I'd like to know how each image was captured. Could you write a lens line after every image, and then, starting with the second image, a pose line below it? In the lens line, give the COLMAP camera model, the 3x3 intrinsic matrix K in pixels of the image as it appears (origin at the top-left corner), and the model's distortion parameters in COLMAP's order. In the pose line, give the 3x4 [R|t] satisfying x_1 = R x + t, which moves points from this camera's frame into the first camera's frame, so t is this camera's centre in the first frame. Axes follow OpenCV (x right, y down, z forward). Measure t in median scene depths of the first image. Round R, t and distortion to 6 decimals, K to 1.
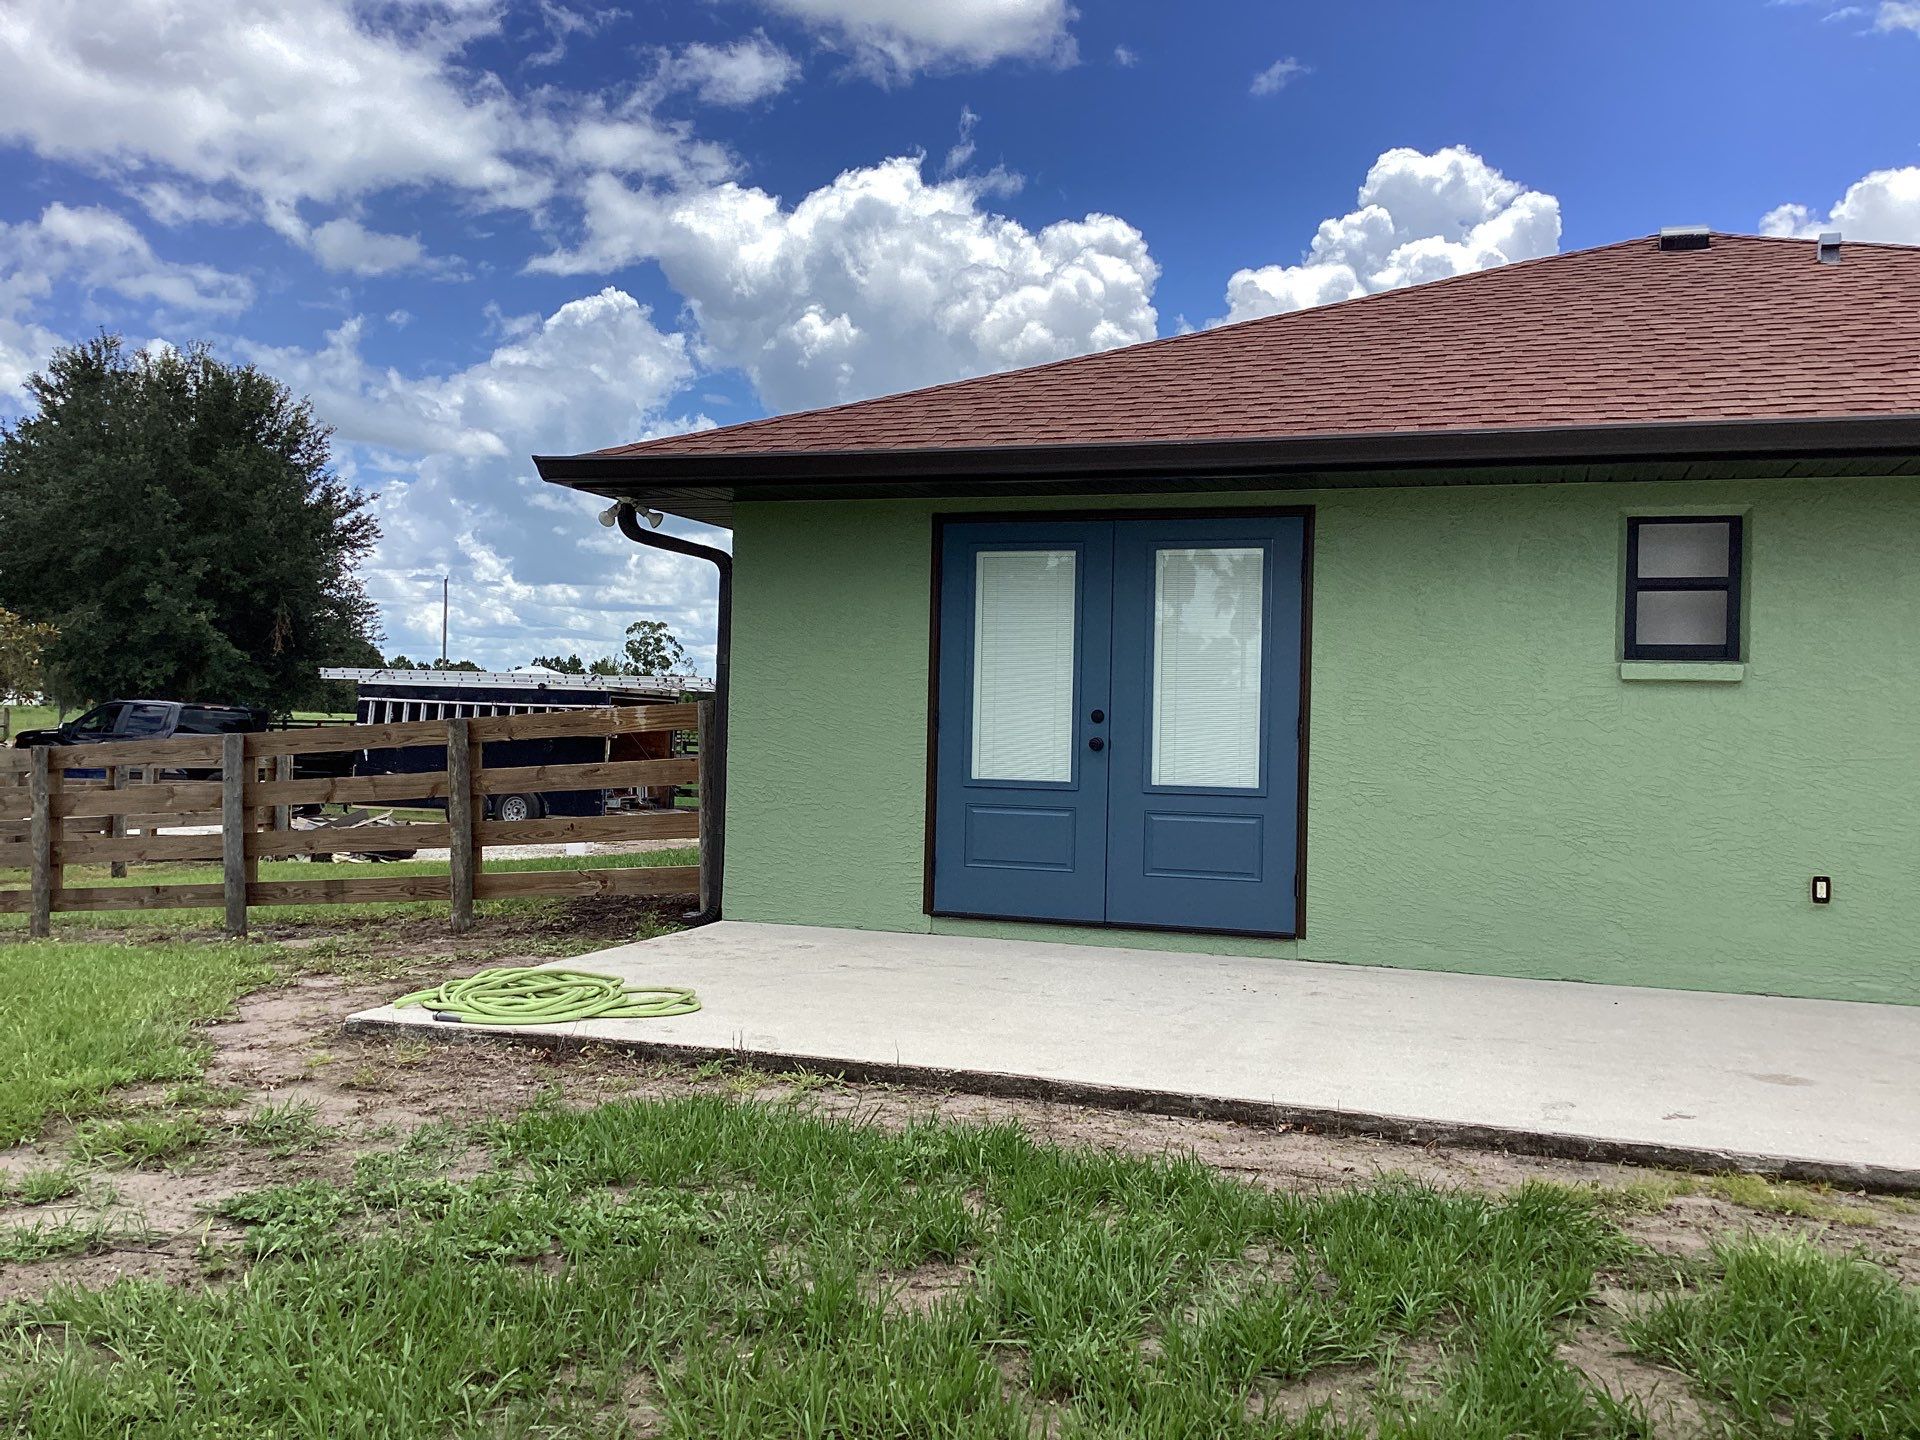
lens RADIAL K [[1795.3, 0, 954.6], [0, 1795.3, 706.2], [0, 0, 1]] dist [0.079417, -0.155621]
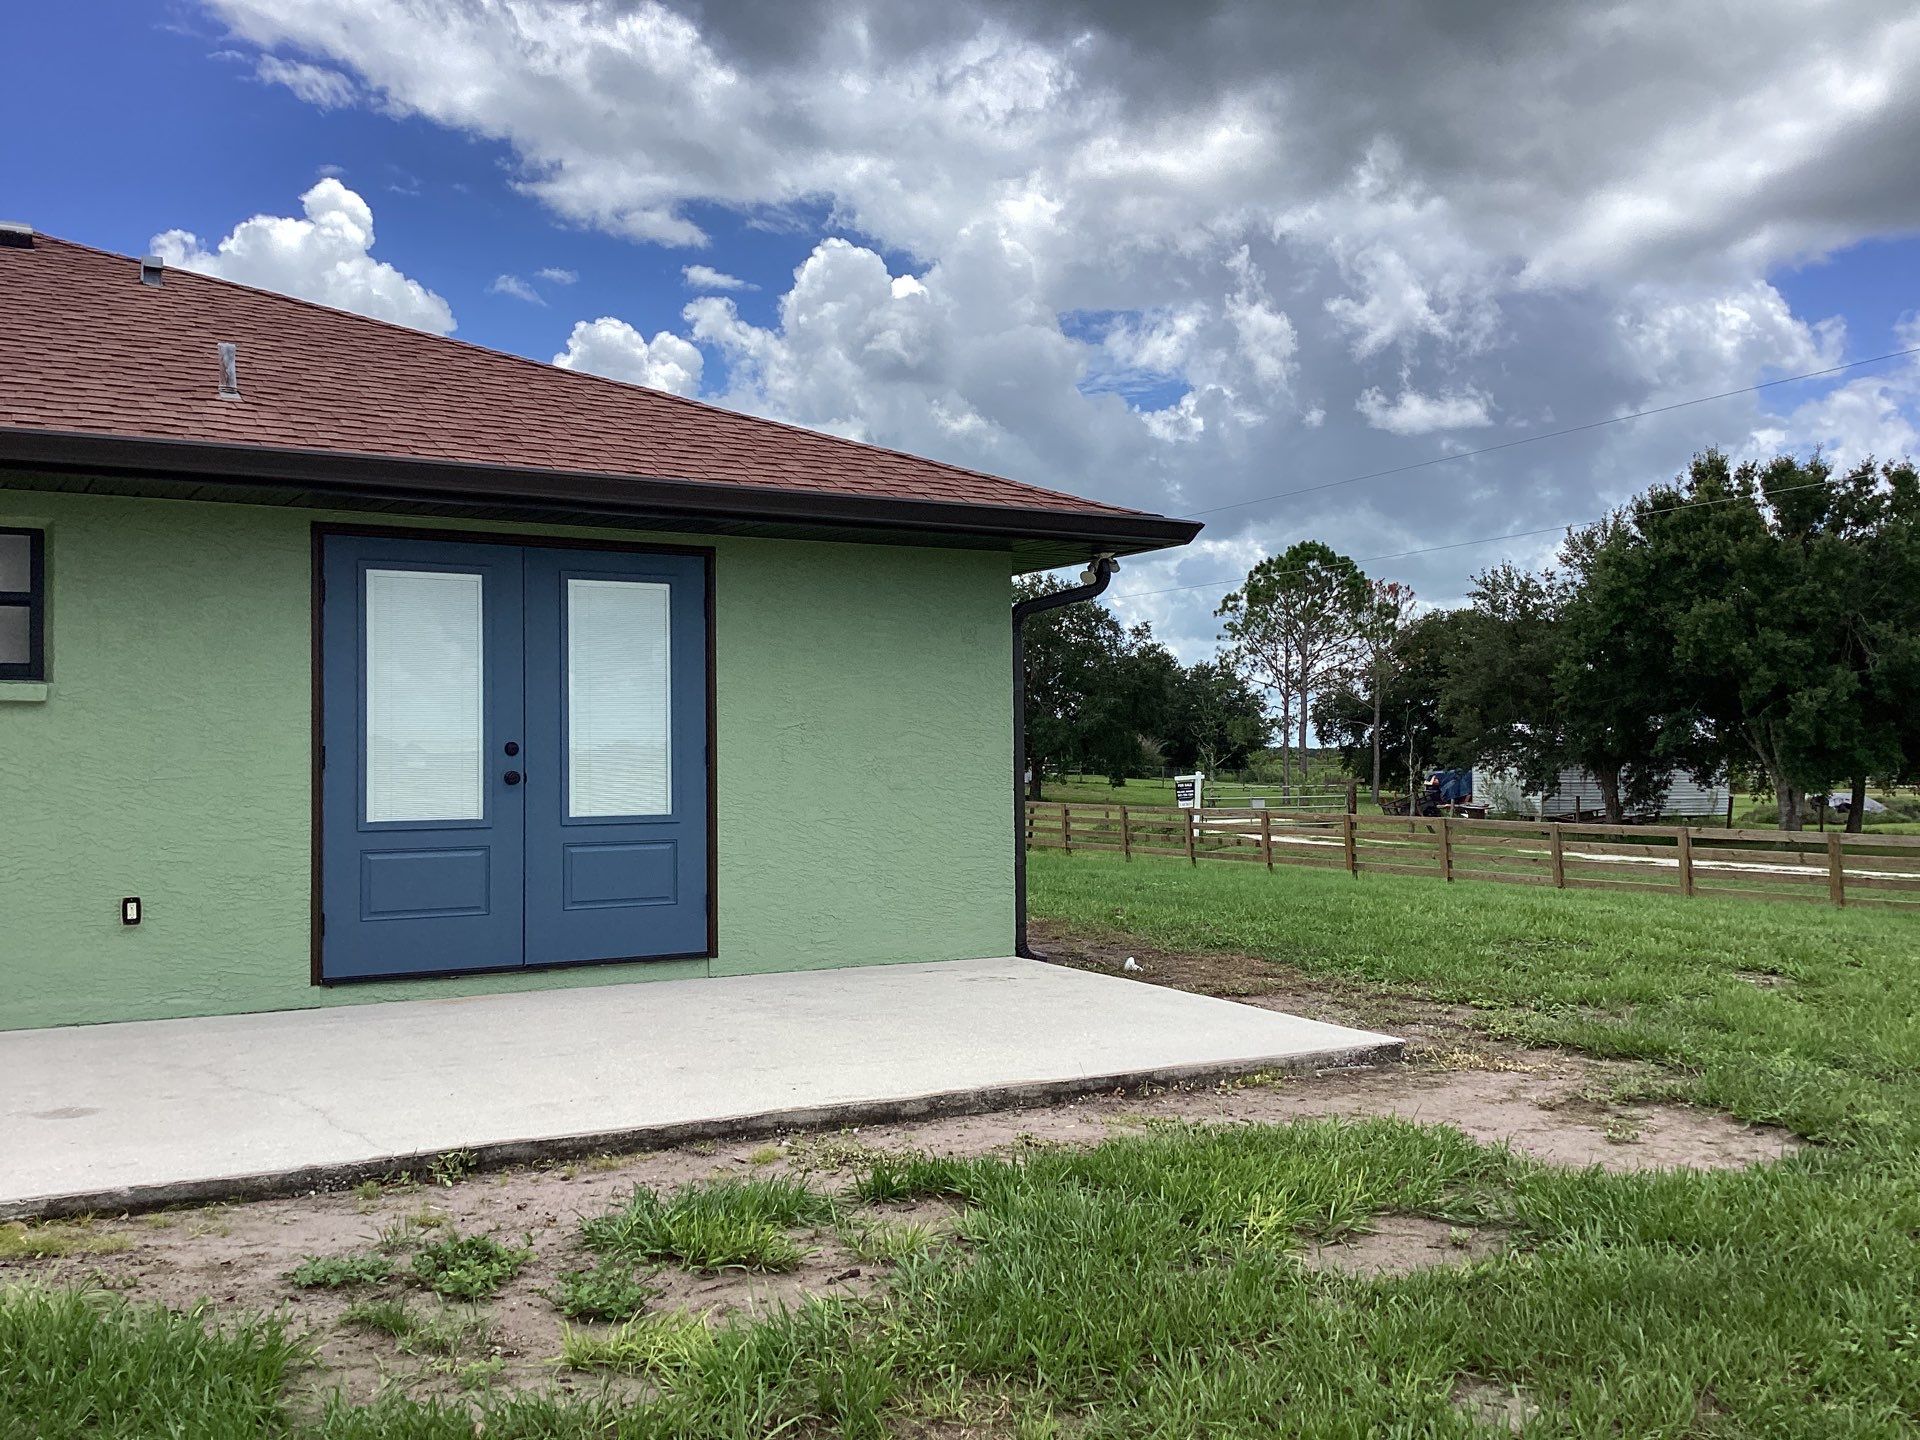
lens RADIAL K [[1832.3, 0, 986.2], [0, 1832.3, 677.8], [0, 0, 1]] dist [0.017126, -0.032825]
pose [[0.617890, 0.003639, 0.786256, -0.511806], [0.016928, 0.999696, -0.017929, -0.010258], [-0.786082, 0.024388, 0.617641, 0.195559]]
